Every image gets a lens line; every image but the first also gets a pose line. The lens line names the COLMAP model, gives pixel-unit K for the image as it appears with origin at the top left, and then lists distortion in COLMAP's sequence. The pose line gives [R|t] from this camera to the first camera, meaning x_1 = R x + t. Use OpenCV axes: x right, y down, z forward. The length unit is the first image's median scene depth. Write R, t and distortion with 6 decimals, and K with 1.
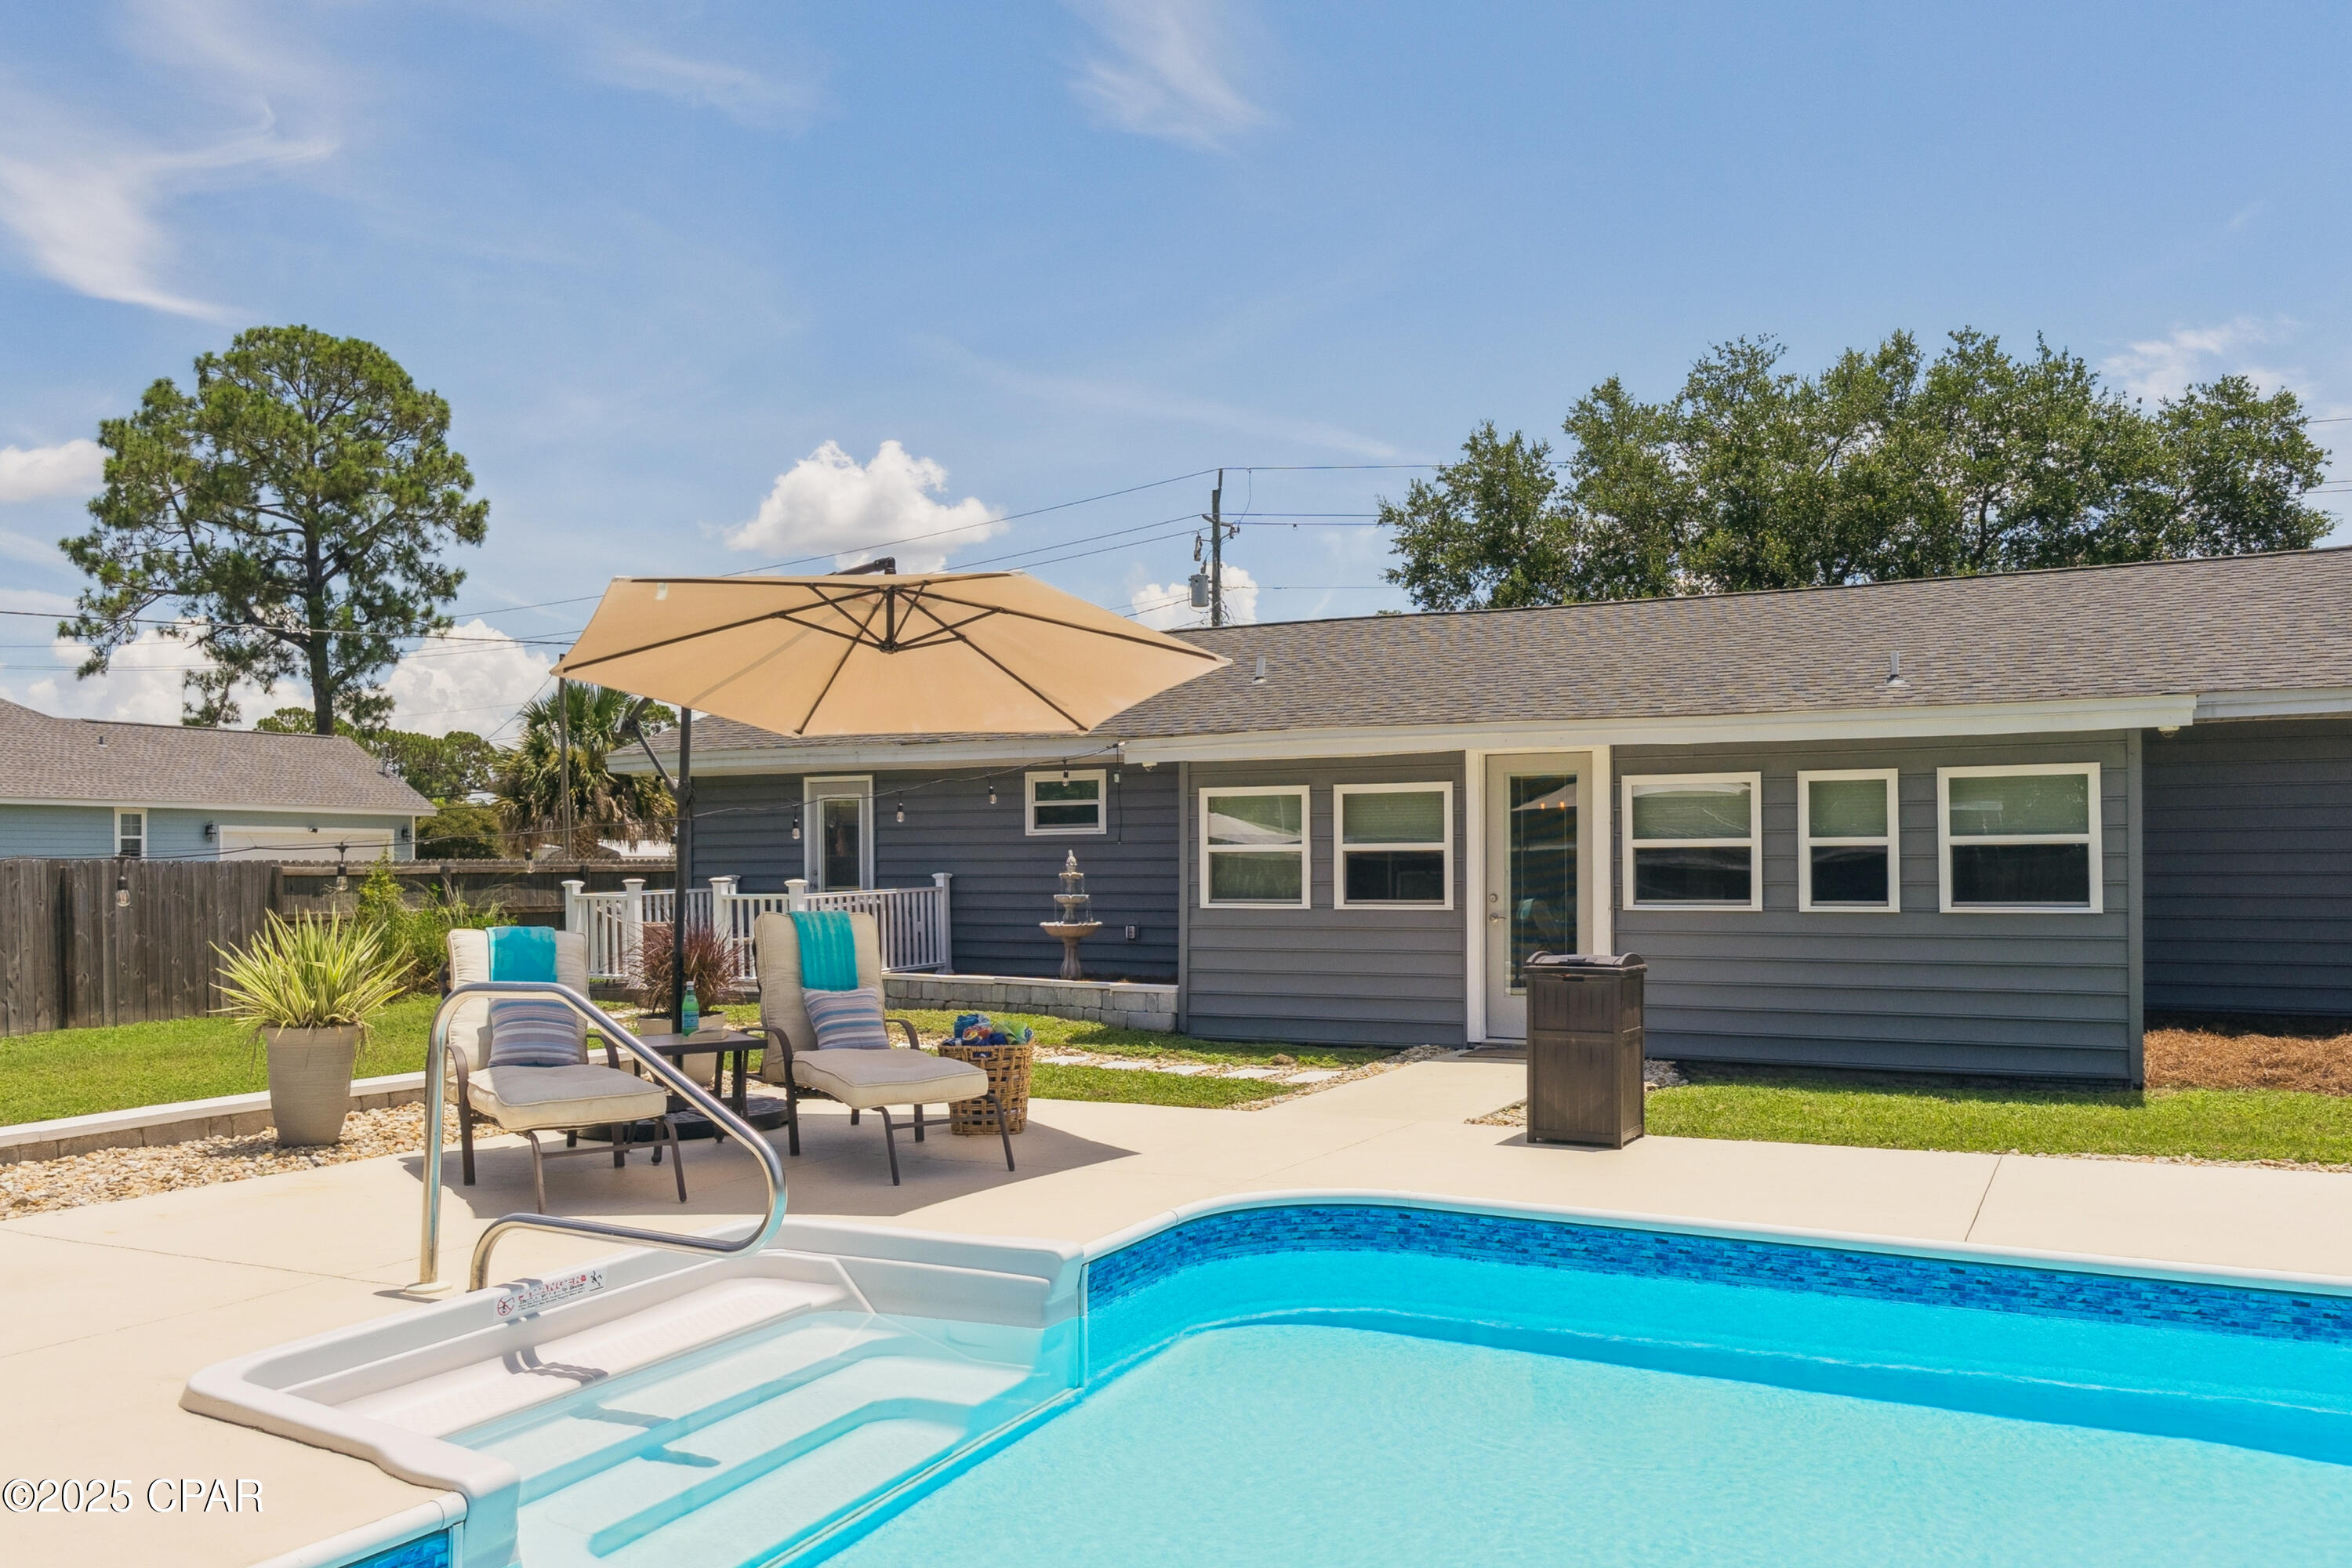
lens RADIAL K [[1810.3, 0, 1174.5], [0, 1810.3, 810.0], [0, 0, 1]] dist [0.004317, -0.001513]
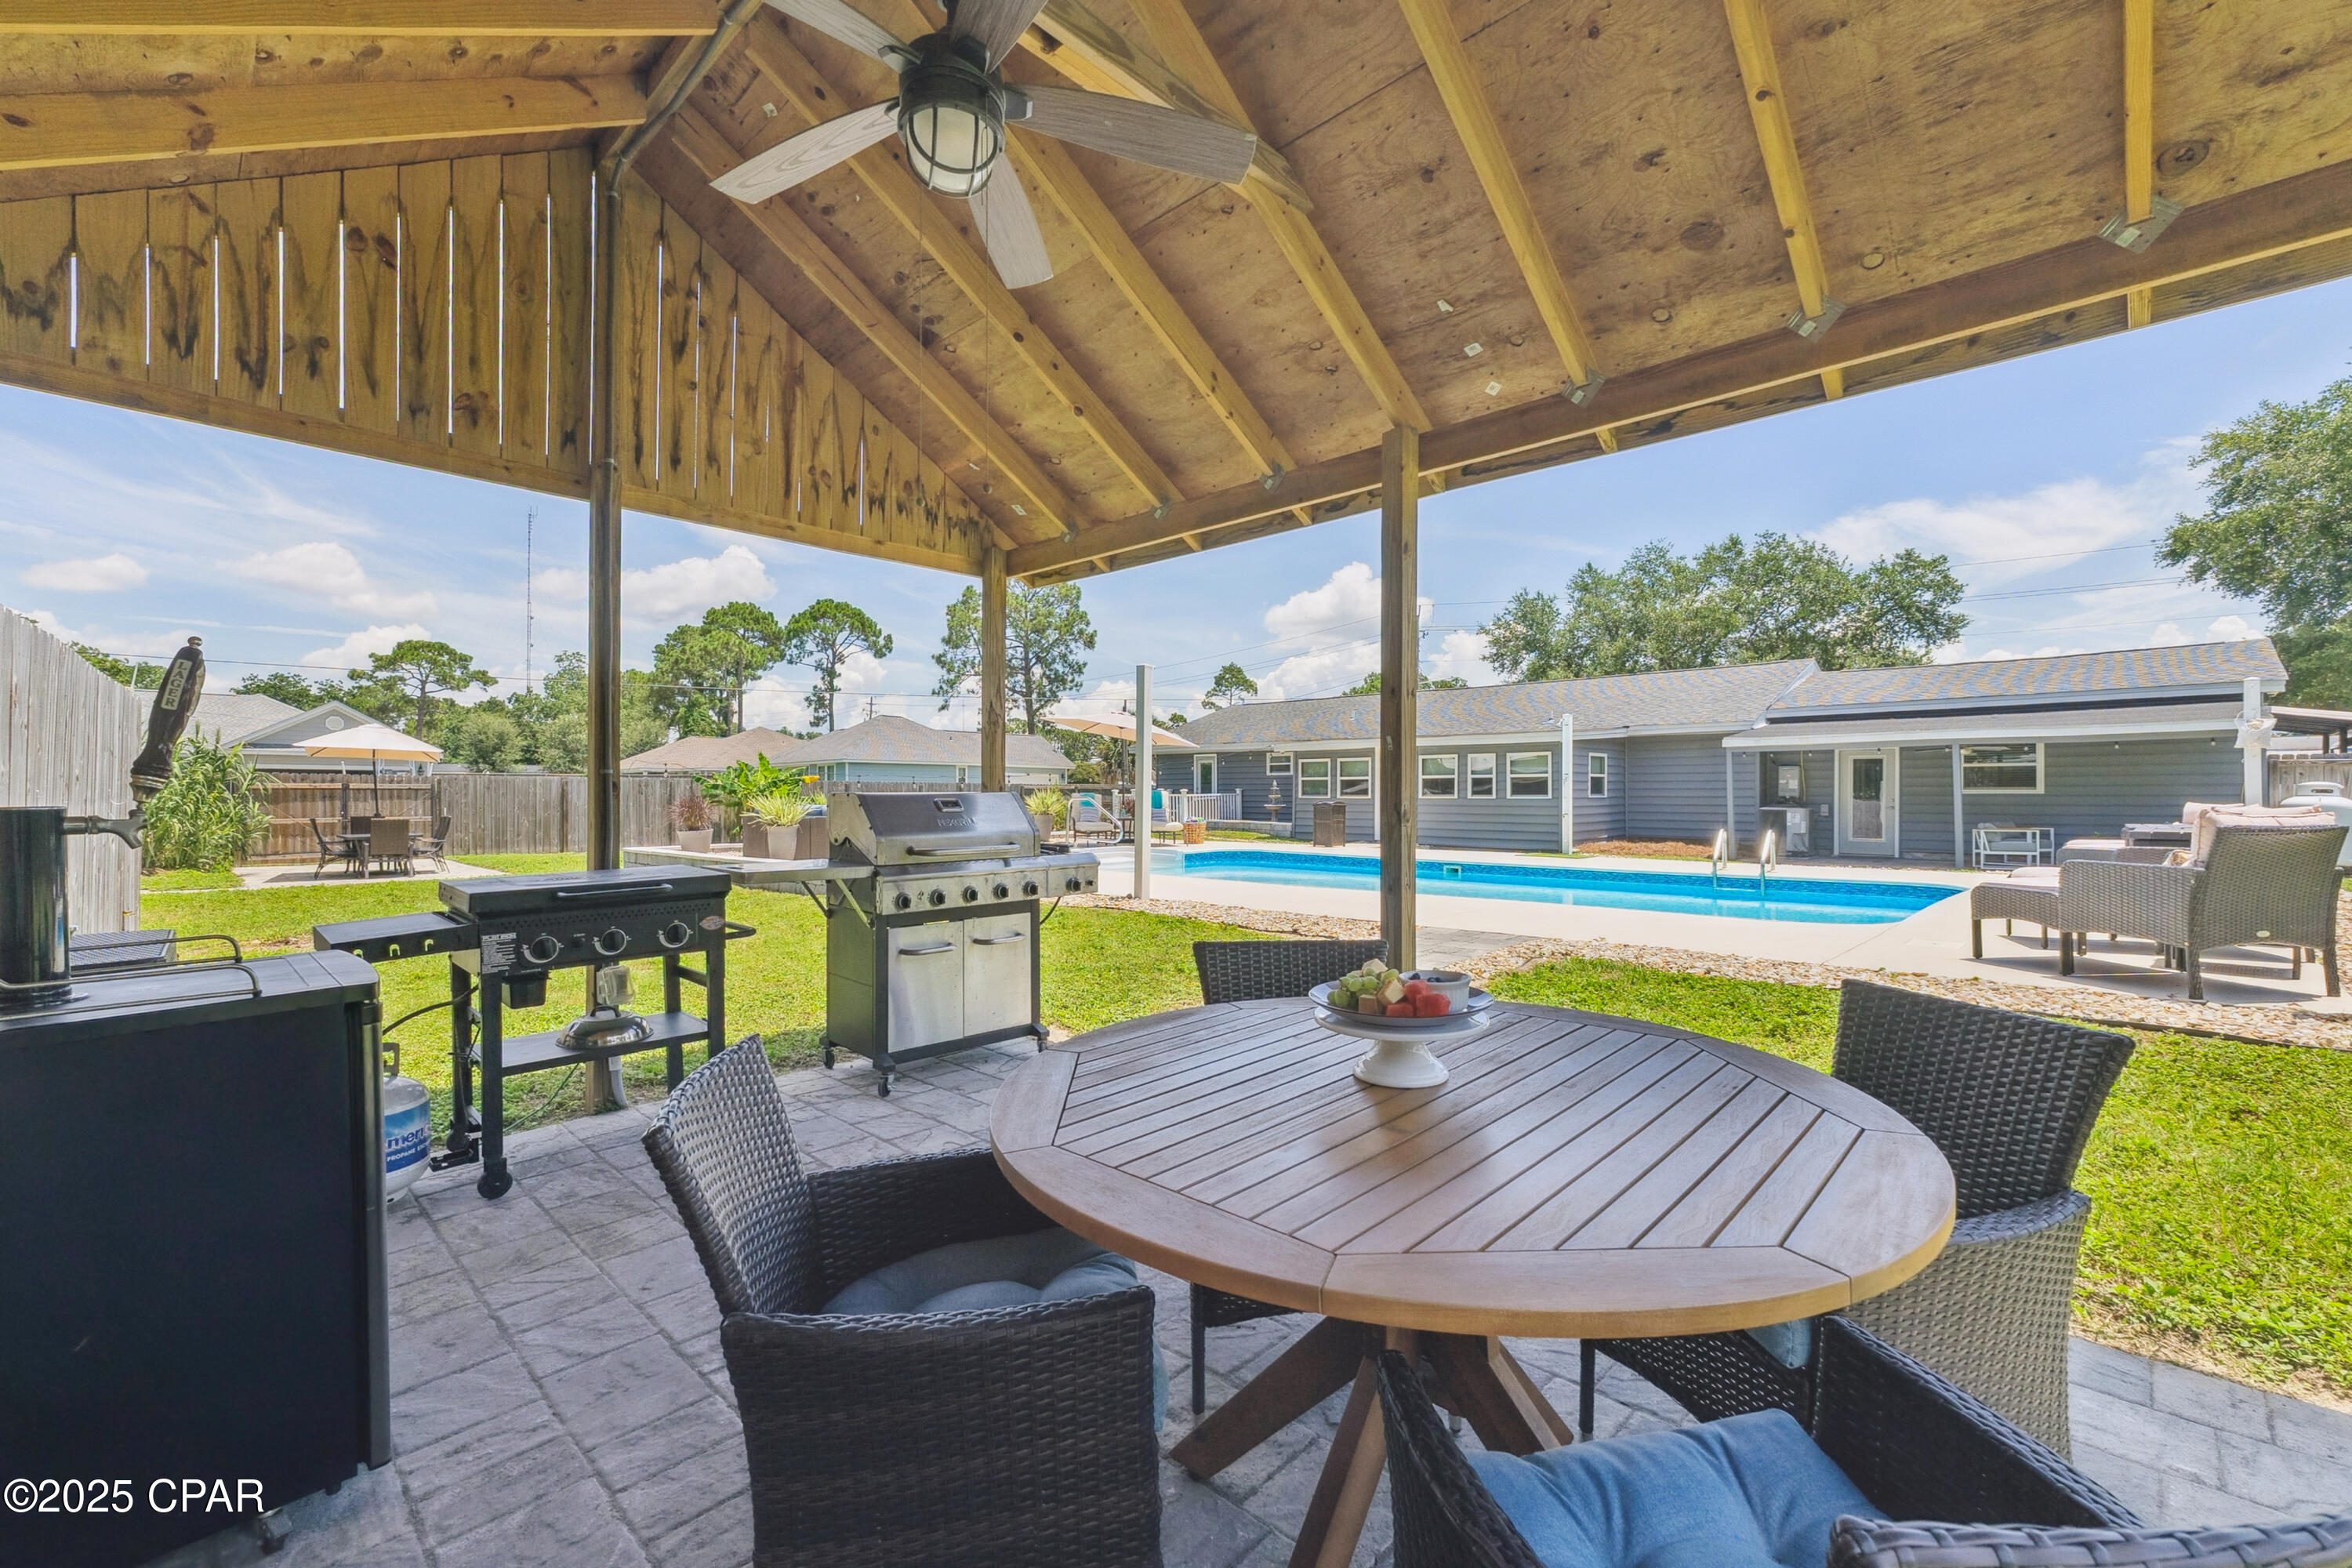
lens RADIAL K [[981.3, 0, 1176.0], [0, 981.3, 784.0], [0, 0, 1]] dist [-0.000057, 0.000017]
pose [[0.958943, 0.005213, -0.283550, 0.083053], [0.000002, 0.999831, 0.018388, -0.000254], [0.283598, -0.017634, 0.958781, -0.194811]]
